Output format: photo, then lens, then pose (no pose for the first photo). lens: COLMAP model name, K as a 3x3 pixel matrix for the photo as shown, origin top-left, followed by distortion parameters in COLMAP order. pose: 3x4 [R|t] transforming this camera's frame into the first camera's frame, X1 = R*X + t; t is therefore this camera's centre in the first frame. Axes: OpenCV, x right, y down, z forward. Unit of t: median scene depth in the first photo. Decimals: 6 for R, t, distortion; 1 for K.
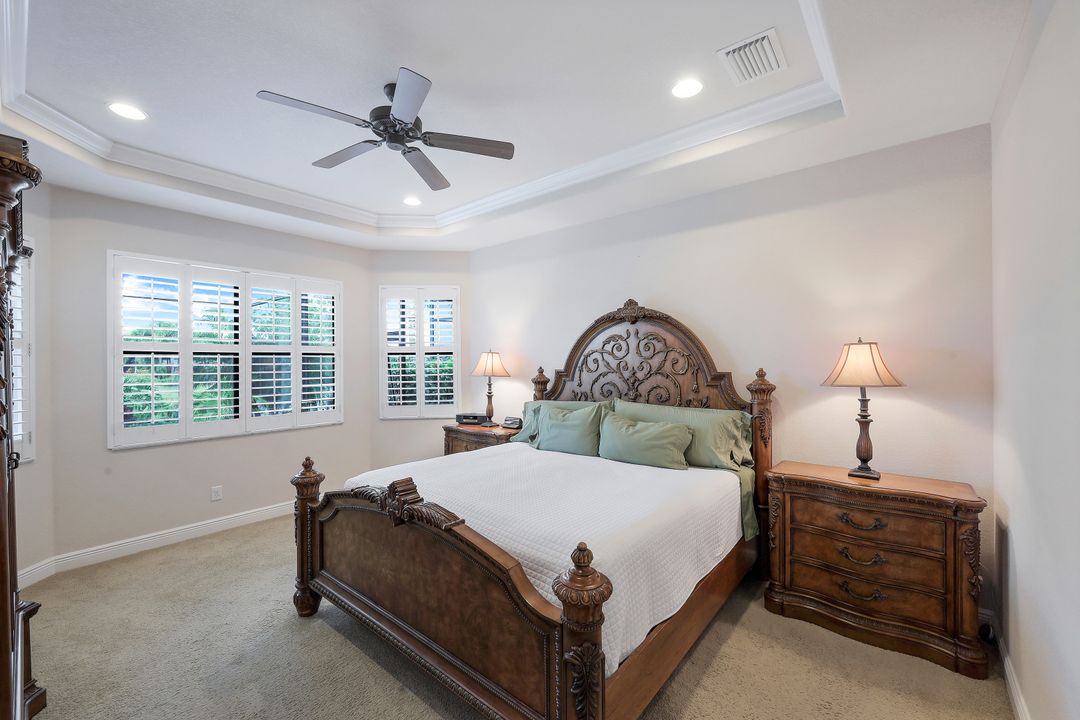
lens RADIAL K [[439.5, 0, 538.1], [0, 439.5, 358.7], [0, 0, 1]] dist [0.000163, 0.000105]
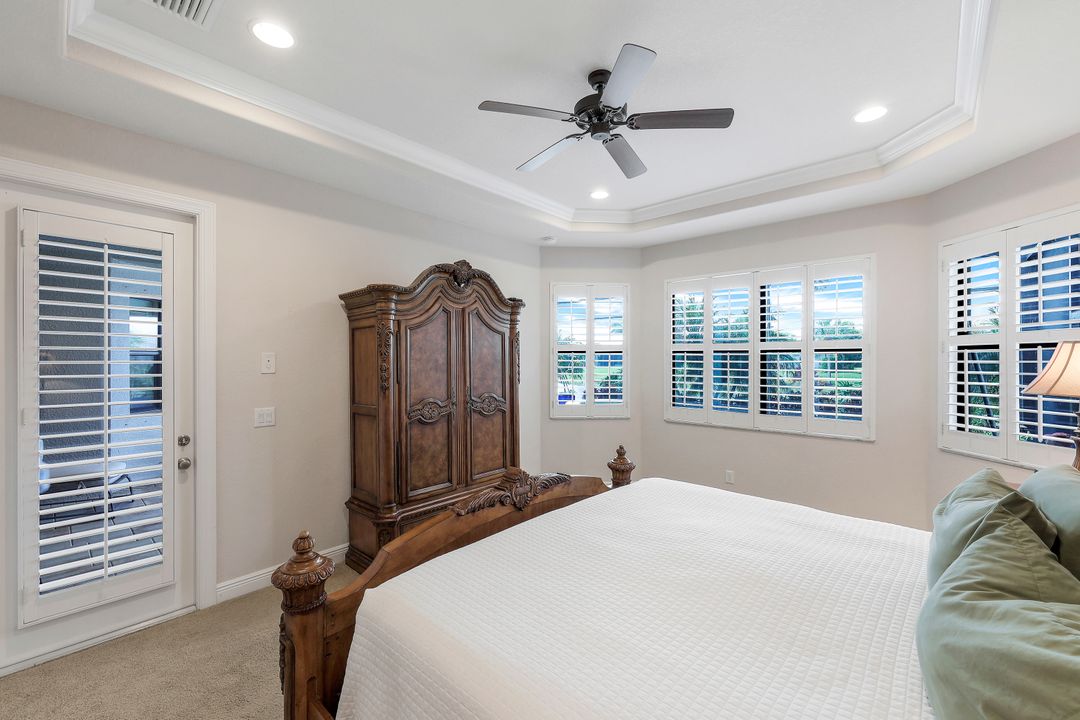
lens RADIAL K [[439.5, 0, 538.1], [0, 439.5, 358.7], [0, 0, 1]] dist [0.000163, 0.000105]
pose [[-0.036398, 0.008373, -0.999302, 0.405053], [0.004950, 0.999954, 0.008198, -0.005312], [0.999325, -0.004648, -0.036438, 0.563444]]
